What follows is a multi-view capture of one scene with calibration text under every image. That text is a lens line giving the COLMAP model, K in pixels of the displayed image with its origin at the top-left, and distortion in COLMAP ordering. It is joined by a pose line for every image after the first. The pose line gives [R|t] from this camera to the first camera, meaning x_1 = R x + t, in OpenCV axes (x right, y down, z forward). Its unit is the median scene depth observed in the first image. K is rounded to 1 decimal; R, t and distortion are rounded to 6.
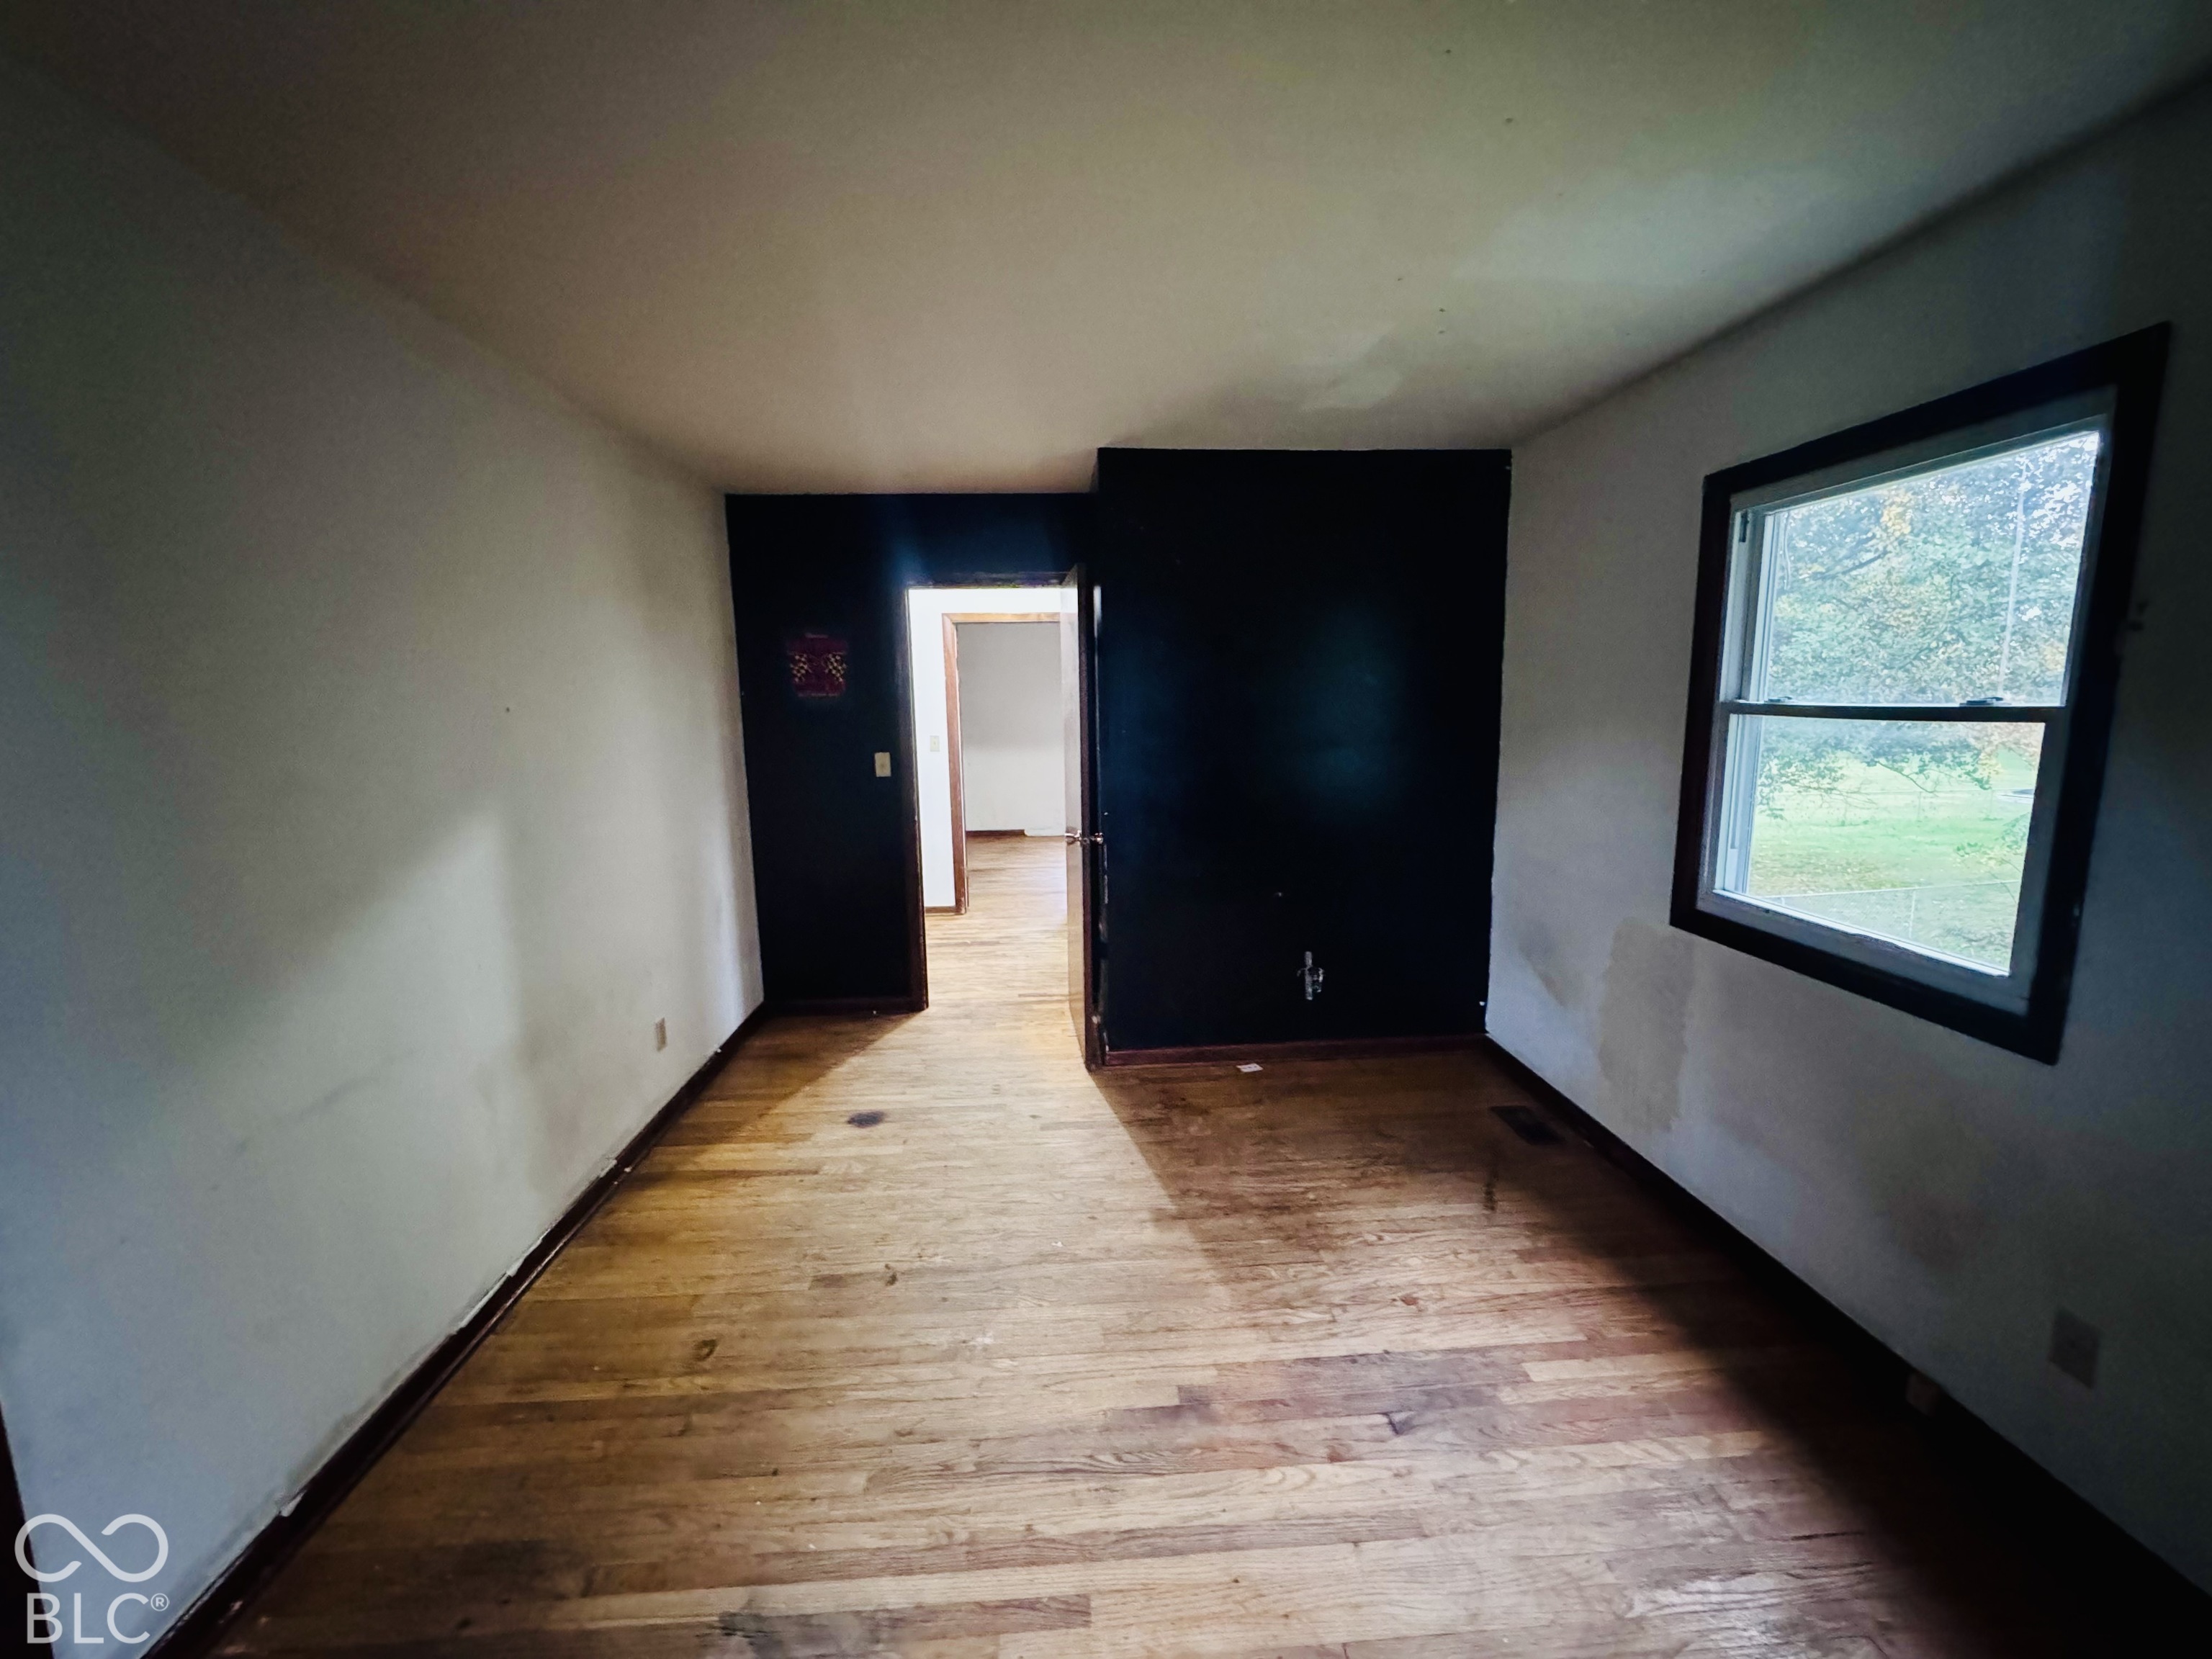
lens RADIAL K [[886.3, 0, 1106.0], [0, 886.3, 832.8], [0, 0, 1]] dist [-0.003985, -0.000186]
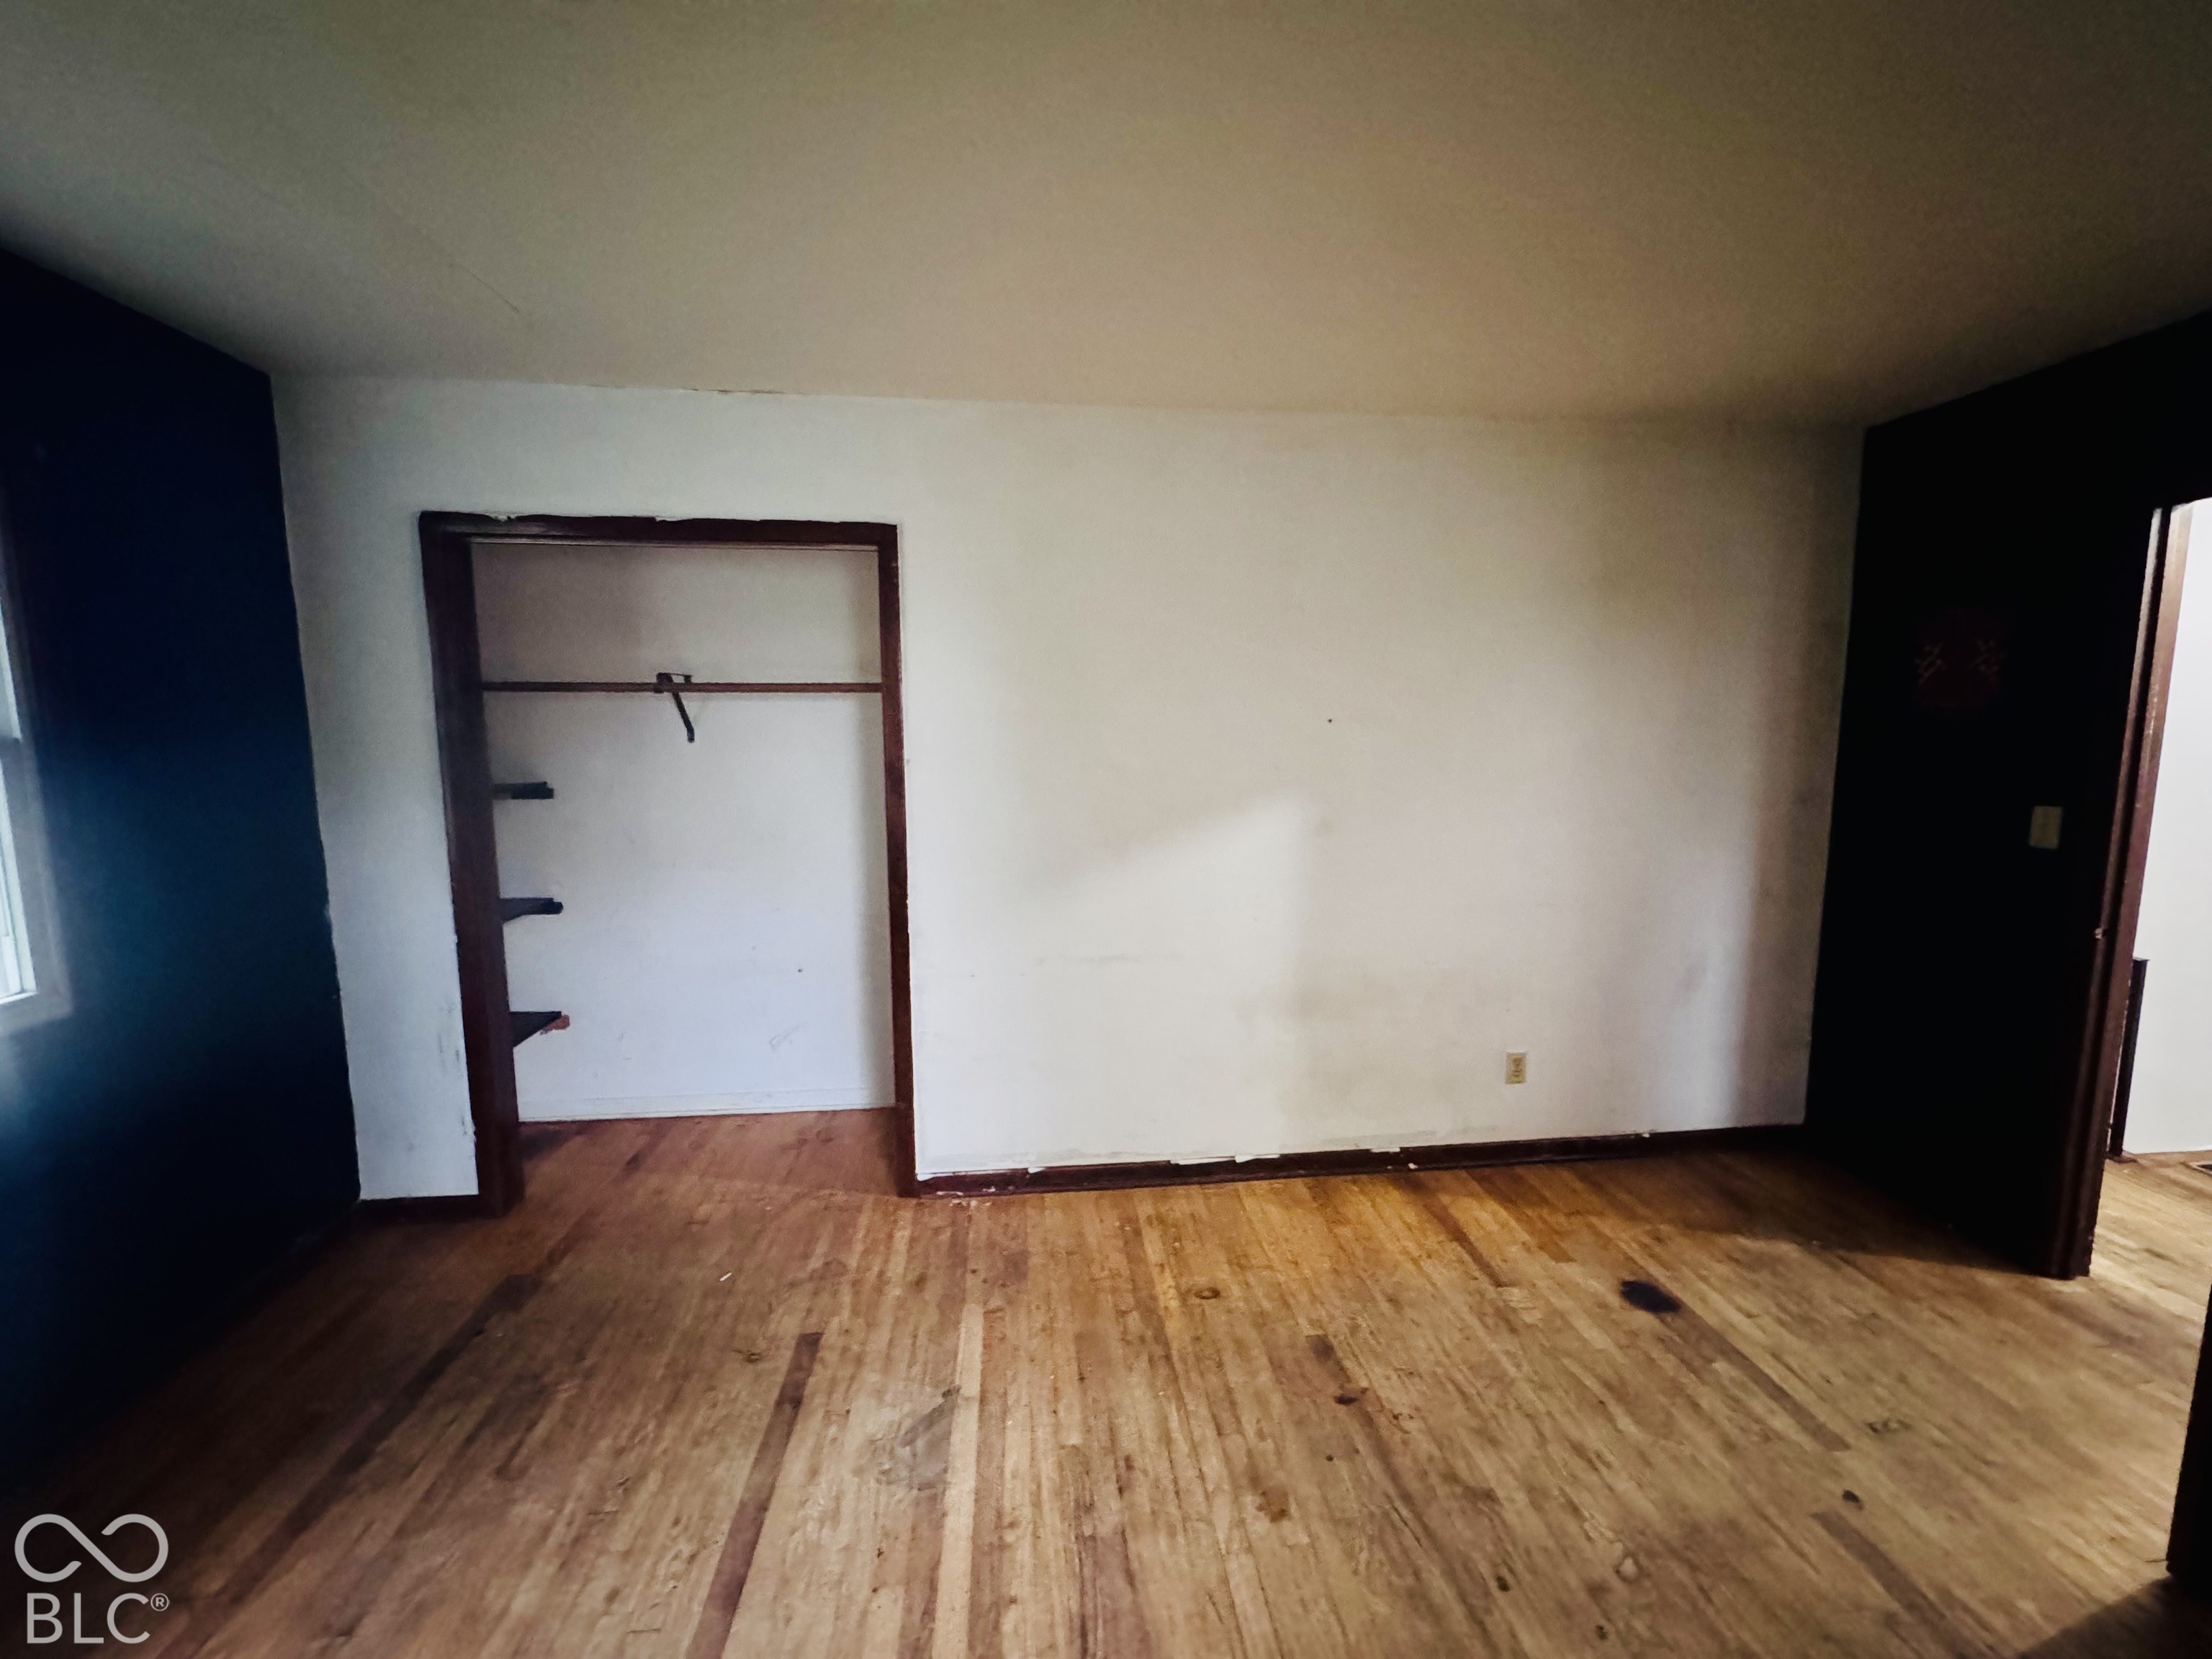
lens RADIAL K [[886.3, 0, 1103.4], [0, 886.3, 828.7], [0, 0, 1]] dist [-0.003985, -0.000186]
pose [[0.038935, 0.132177, -0.990461, 0.579069], [-0.149615, 0.980810, 0.125007, -0.112540], [0.987977, 0.143320, 0.057964, 0.730465]]
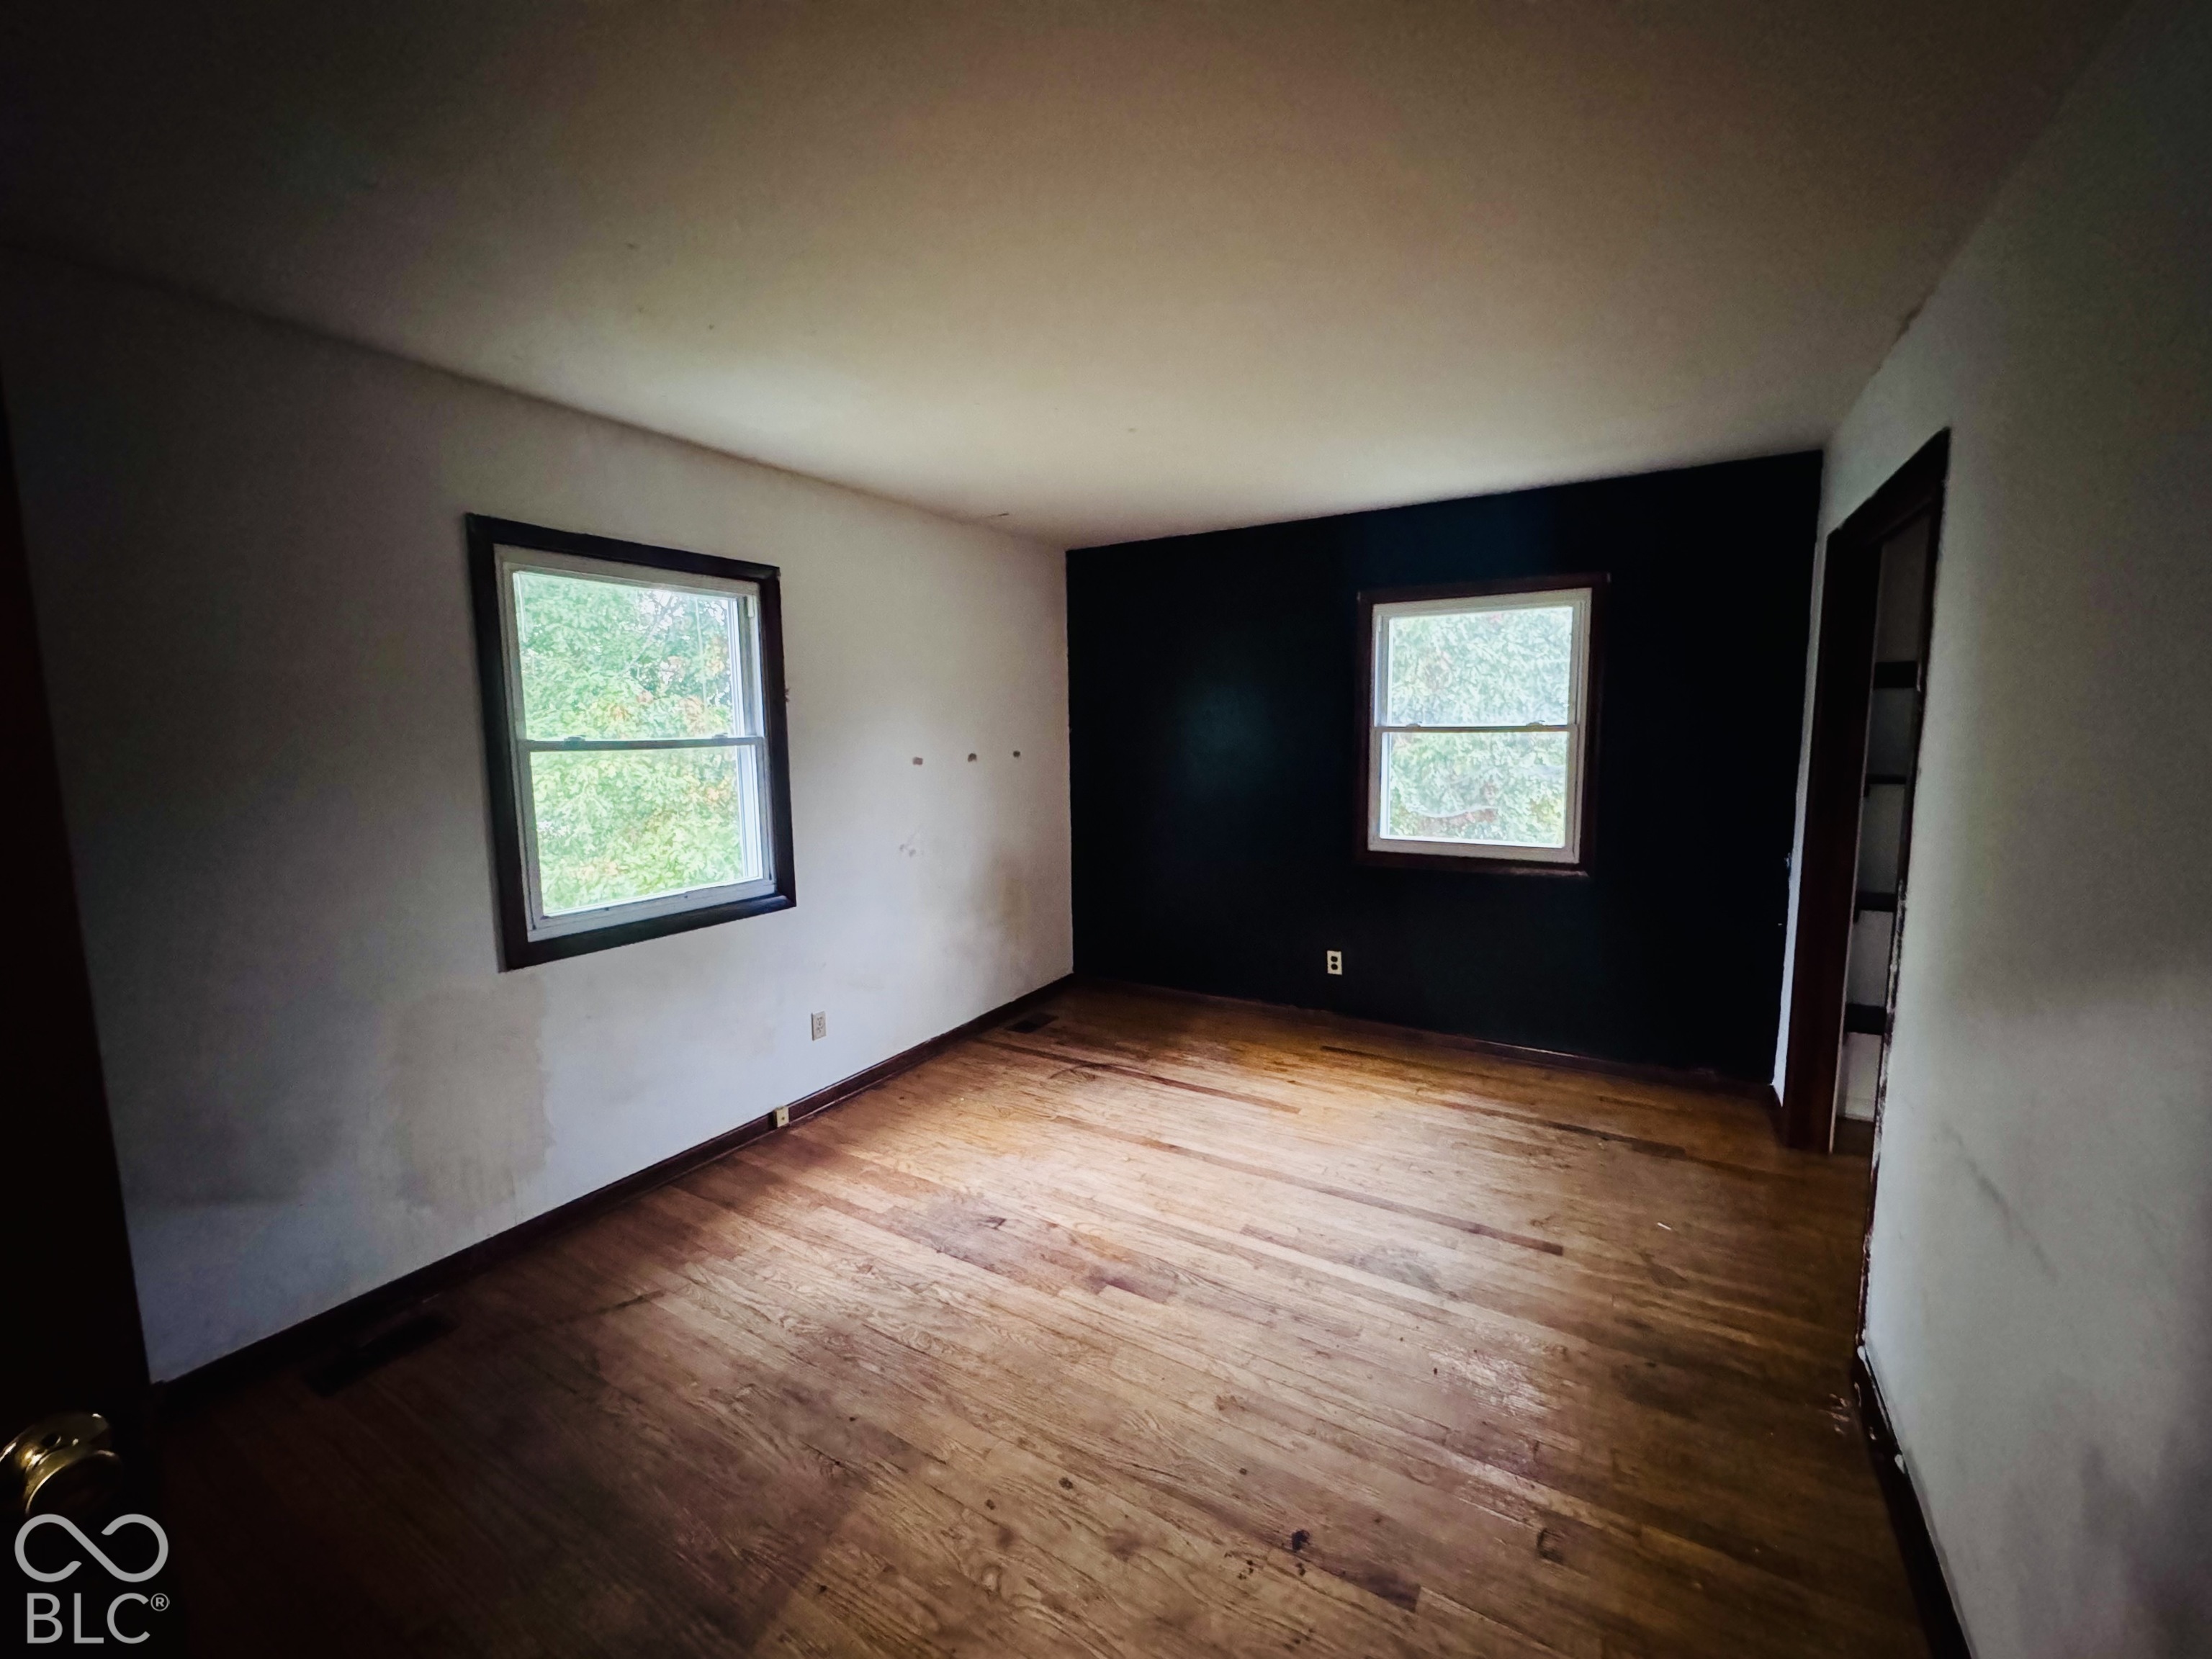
lens RADIAL K [[886.3, 0, 1113.0], [0, 886.3, 828.8], [0, 0, 1]] dist [-0.003985, -0.000186]
pose [[-0.825651, -0.043932, 0.562468, -0.552225], [0.109746, 0.965413, 0.236501, -0.249226], [-0.553404, 0.256996, -0.792273, 1.686843]]
